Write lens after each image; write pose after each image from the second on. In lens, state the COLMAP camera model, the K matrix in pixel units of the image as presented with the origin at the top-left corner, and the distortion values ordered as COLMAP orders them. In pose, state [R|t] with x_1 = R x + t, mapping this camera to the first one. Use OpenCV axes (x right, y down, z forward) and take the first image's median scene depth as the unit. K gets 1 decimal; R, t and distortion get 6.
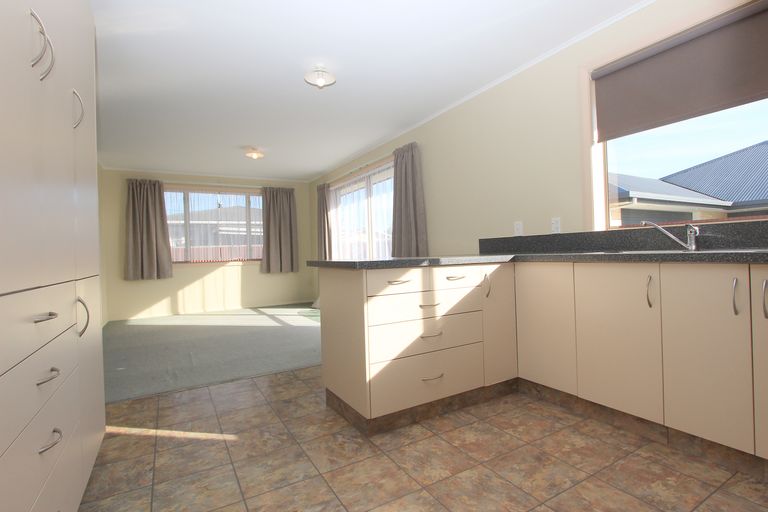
lens RADIAL K [[368.8, 0, 379.0], [0, 368.8, 253.6], [0, 0, 1]] dist [-0.022144, 0.000097]
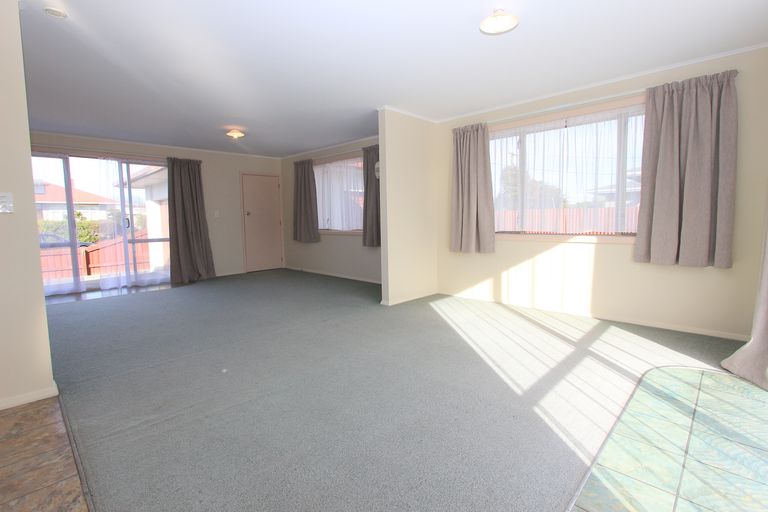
lens RADIAL K [[368.8, 0, 379.0], [0, 368.8, 253.6], [0, 0, 1]] dist [-0.022144, 0.000097]
pose [[0.258492, 0.117126, -0.958887, 0.091636], [0.012781, 0.992121, 0.124631, -0.028521], [0.965929, -0.044472, 0.254958, 0.559091]]
